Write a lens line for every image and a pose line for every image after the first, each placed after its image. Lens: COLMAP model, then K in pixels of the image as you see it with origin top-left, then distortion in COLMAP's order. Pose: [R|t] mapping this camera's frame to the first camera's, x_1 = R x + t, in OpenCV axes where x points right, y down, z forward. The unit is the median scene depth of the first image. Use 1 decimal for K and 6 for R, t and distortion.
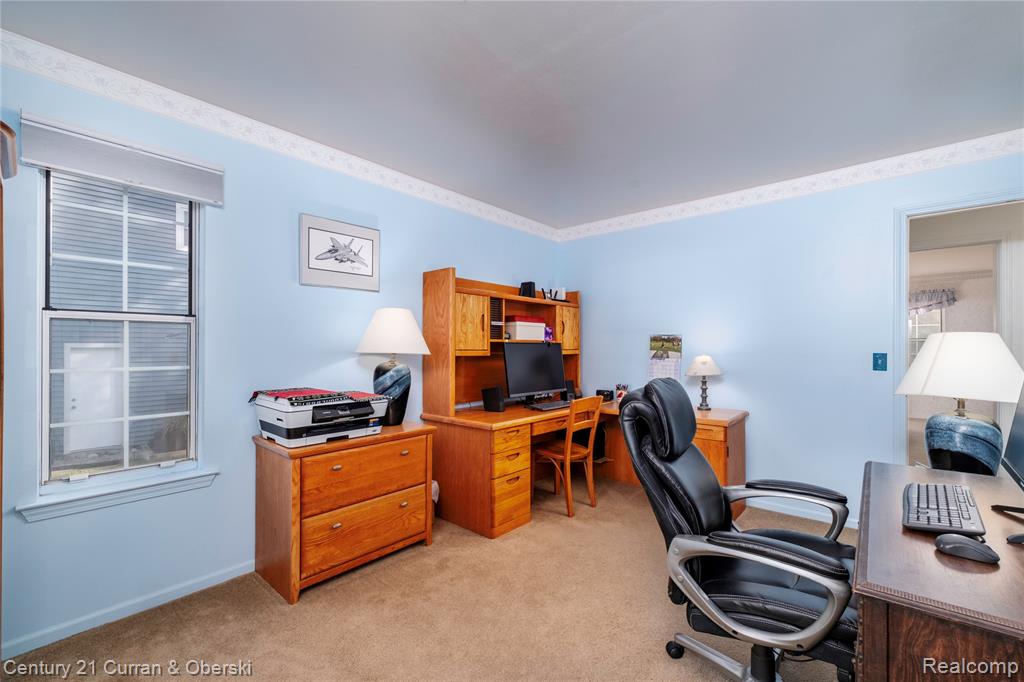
lens RADIAL K [[434.2, 0, 516.2], [0, 434.2, 349.6], [0, 0, 1]] dist [-0.003917, 0.000659]
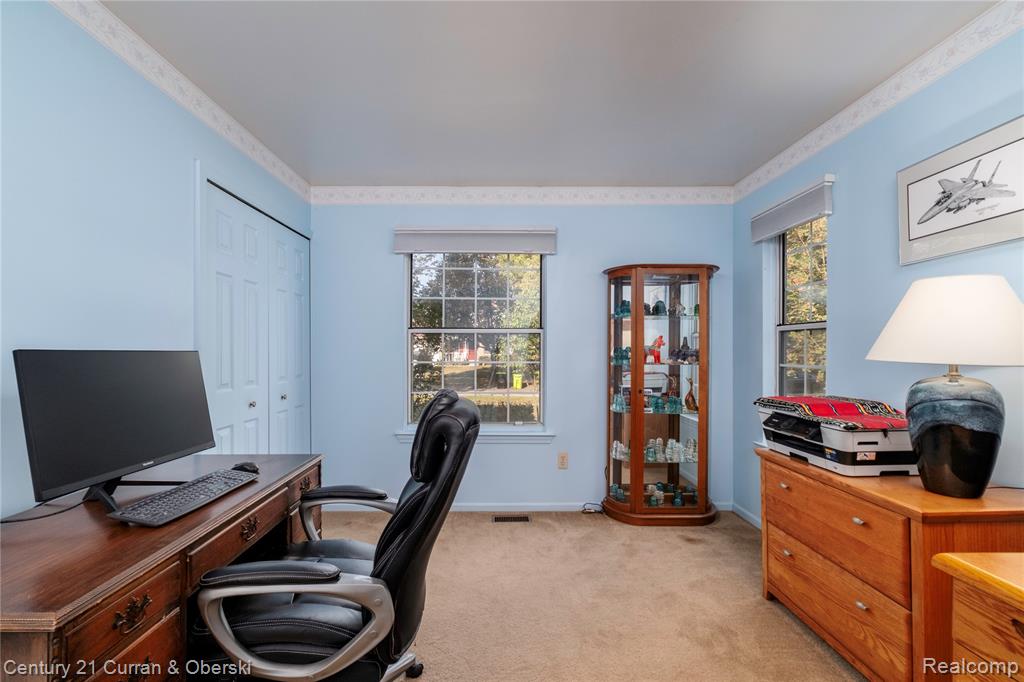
lens RADIAL K [[434.2, 0, 509.4], [0, 434.2, 343.5], [0, 0, 1]] dist [-0.003917, 0.000659]
pose [[-0.728660, -0.006217, -0.684848, 0.505150], [-0.000209, 0.999961, -0.008855, -0.008309], [0.684876, -0.006309, -0.728632, 1.066639]]
